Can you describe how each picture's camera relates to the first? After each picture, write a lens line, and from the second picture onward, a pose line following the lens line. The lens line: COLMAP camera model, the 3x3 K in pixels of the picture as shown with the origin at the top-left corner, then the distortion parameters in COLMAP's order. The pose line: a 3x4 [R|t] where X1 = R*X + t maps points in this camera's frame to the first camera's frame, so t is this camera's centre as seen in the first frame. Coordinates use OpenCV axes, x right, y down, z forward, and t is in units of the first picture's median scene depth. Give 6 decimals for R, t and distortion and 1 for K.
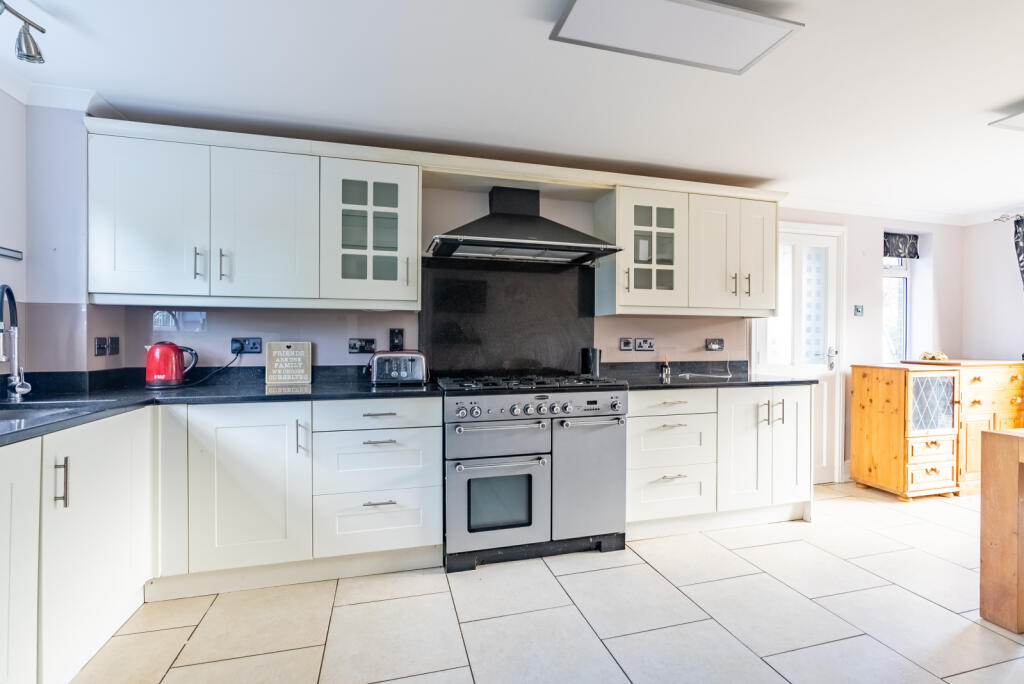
lens RADIAL K [[468.2, 0, 515.4], [0, 468.2, 343.4], [0, 0, 1]] dist [-0.002777, 0.000353]
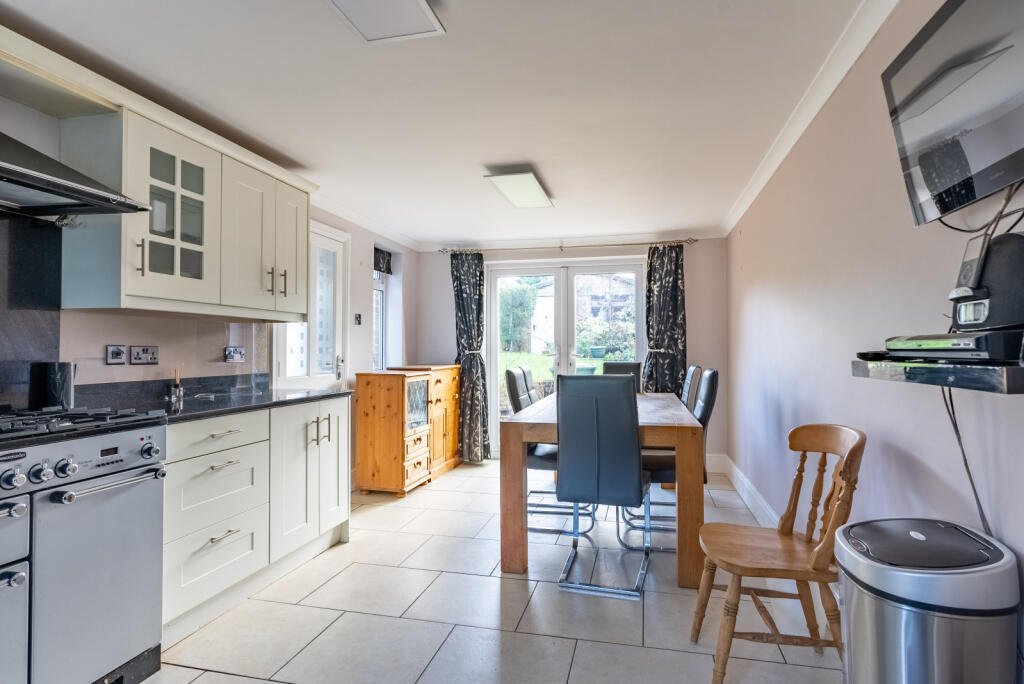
lens RADIAL K [[546.0, 0, 514.1], [0, 546.0, 342.7], [0, 0, 1]] dist [-0.001676, 0.003019]
pose [[0.488728, 0.009659, 0.872383, -0.155098], [0.005882, 0.999880, -0.014366, -0.000798], [-0.872416, 0.012152, 0.488612, 0.154528]]
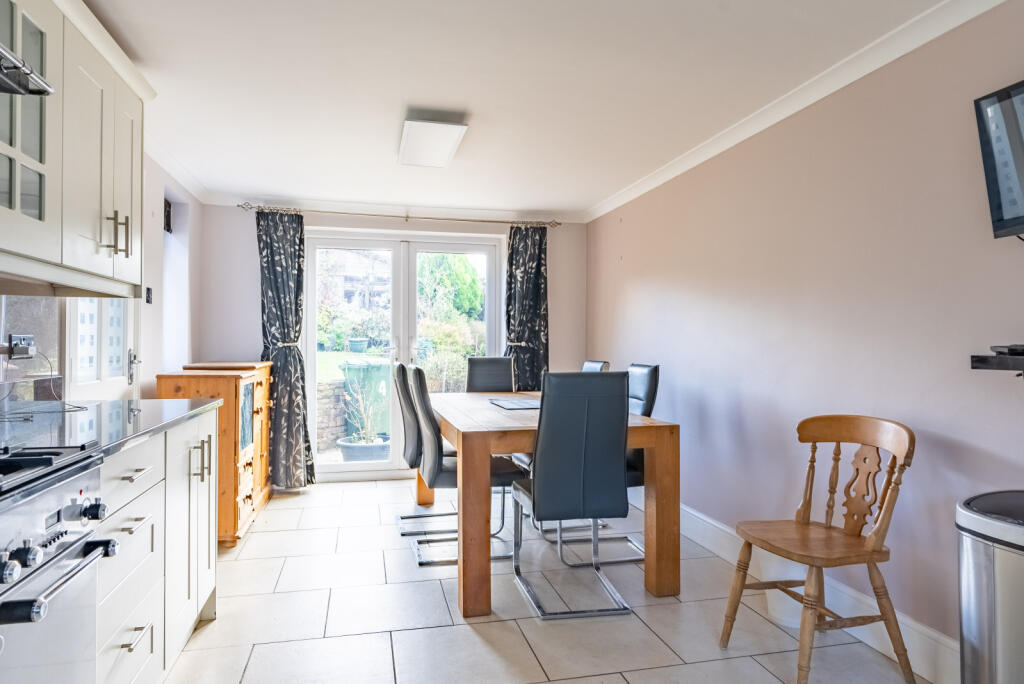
lens RADIAL K [[644.1, 0, 512.0], [0, 644.1, 344.5], [0, 0, 1]] dist [-0.005211, -0.002135]
pose [[0.042461, -0.002575, 0.999095, -0.226858], [-0.000885, 0.999996, 0.002615, -0.001495], [-0.999098, -0.000995, 0.042459, 0.508103]]
